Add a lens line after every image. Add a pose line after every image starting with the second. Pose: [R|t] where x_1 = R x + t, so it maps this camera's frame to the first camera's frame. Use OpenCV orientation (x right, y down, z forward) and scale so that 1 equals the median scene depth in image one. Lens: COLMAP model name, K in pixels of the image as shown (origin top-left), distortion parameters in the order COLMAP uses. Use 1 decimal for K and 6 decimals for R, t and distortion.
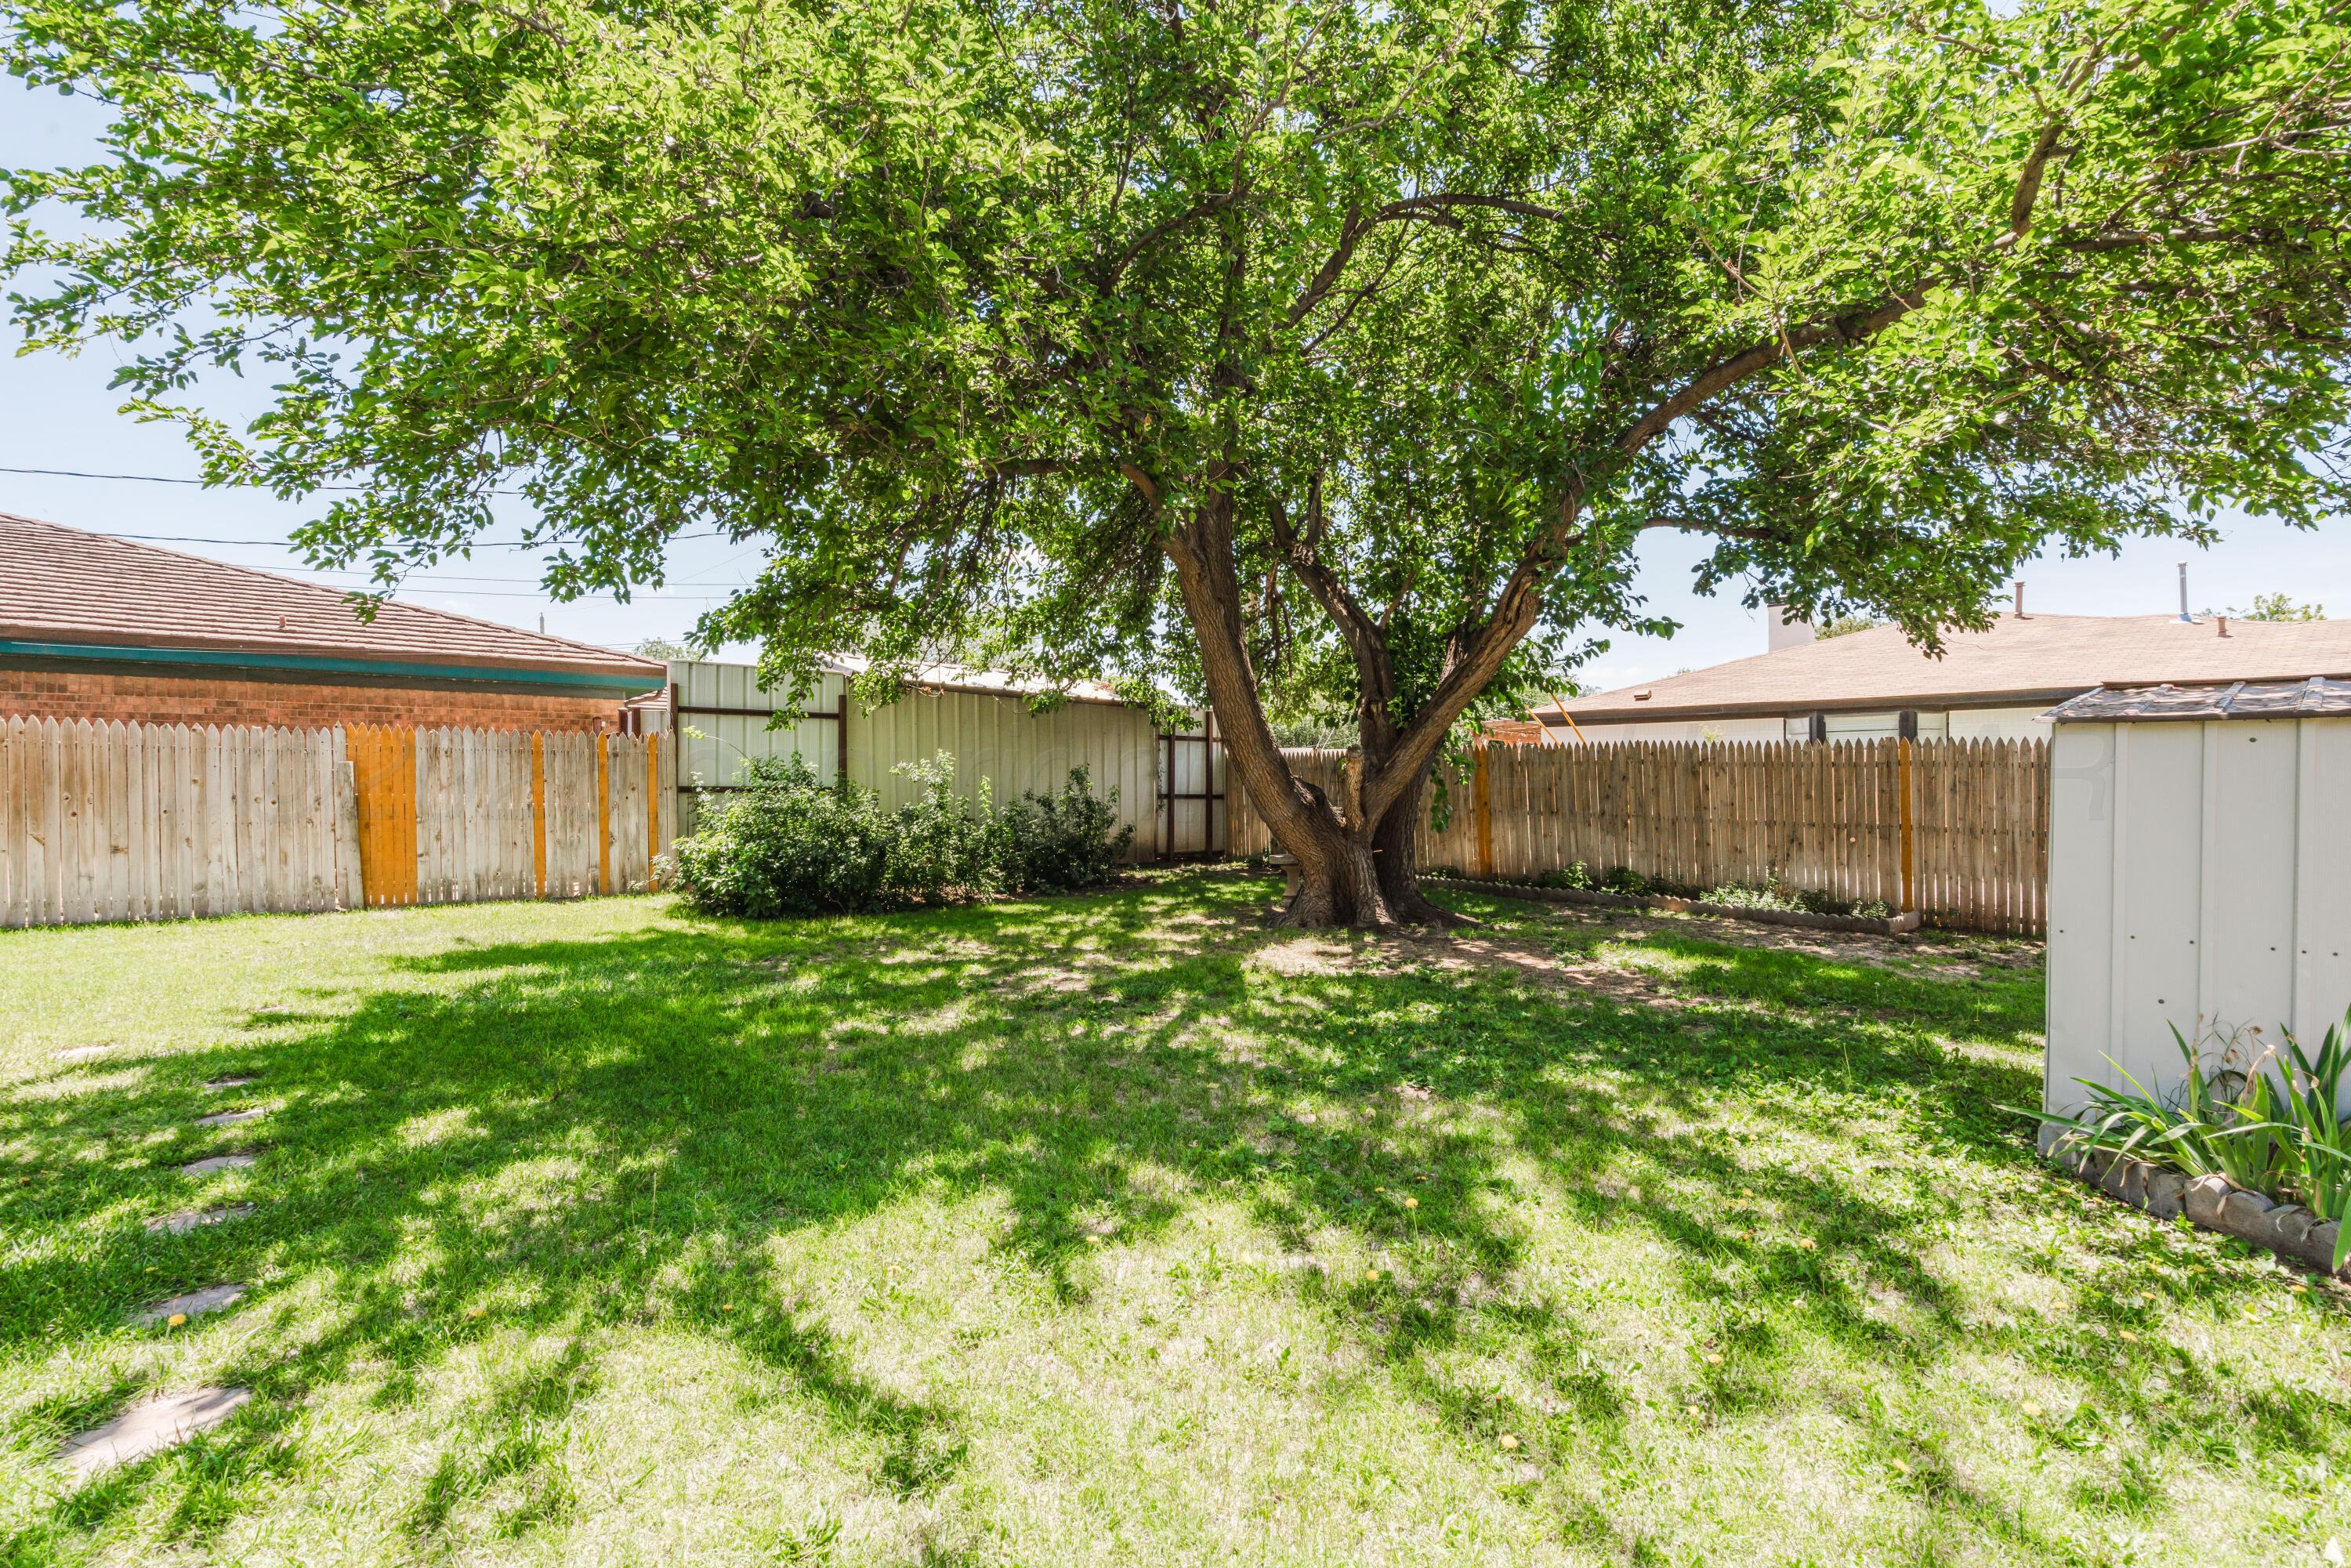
lens RADIAL K [[1061.6, 0, 1174.7], [0, 1061.6, 795.7], [0, 0, 1]] dist [-0.005881, 0.002433]
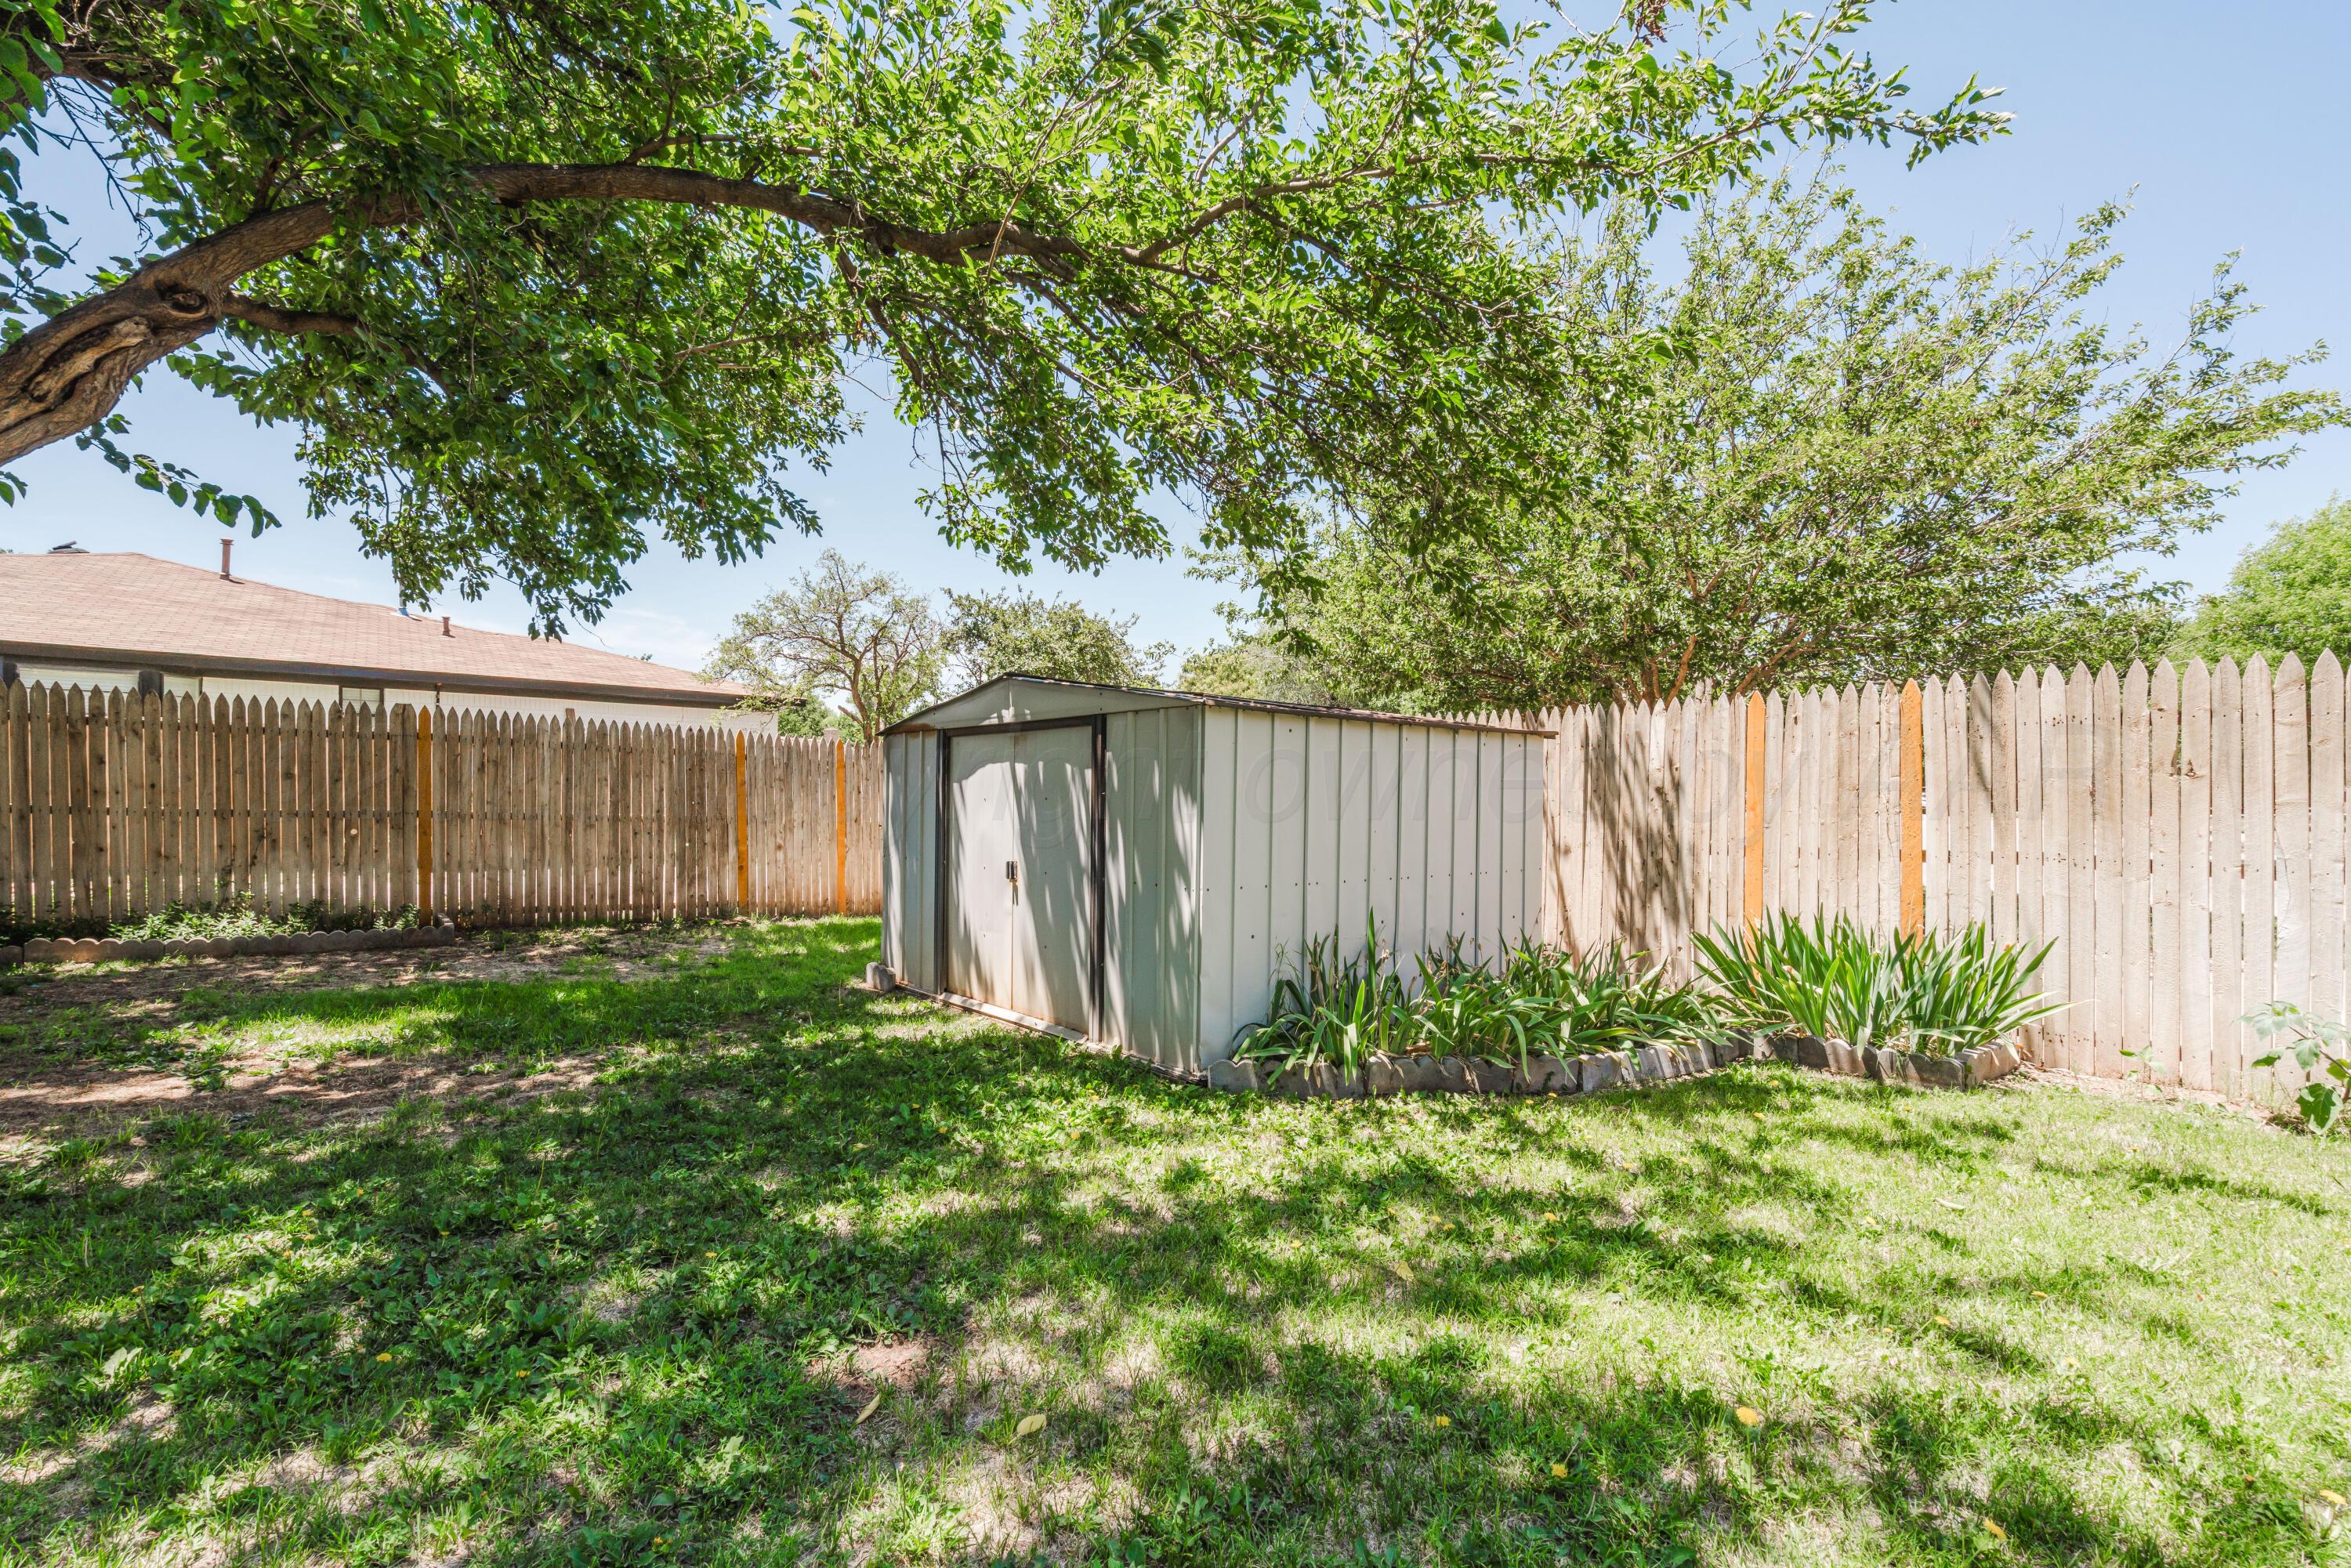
lens RADIAL K [[1016.8, 0, 1174.1], [0, 1016.8, 793.6], [0, 0, 1]] dist [0.003843, 0.000016]
pose [[0.000039, 0.000682, 1.000000, -0.290963], [-0.014188, 0.999899, -0.000681, 0.010719], [-0.999899, -0.014188, 0.000048, 0.996572]]
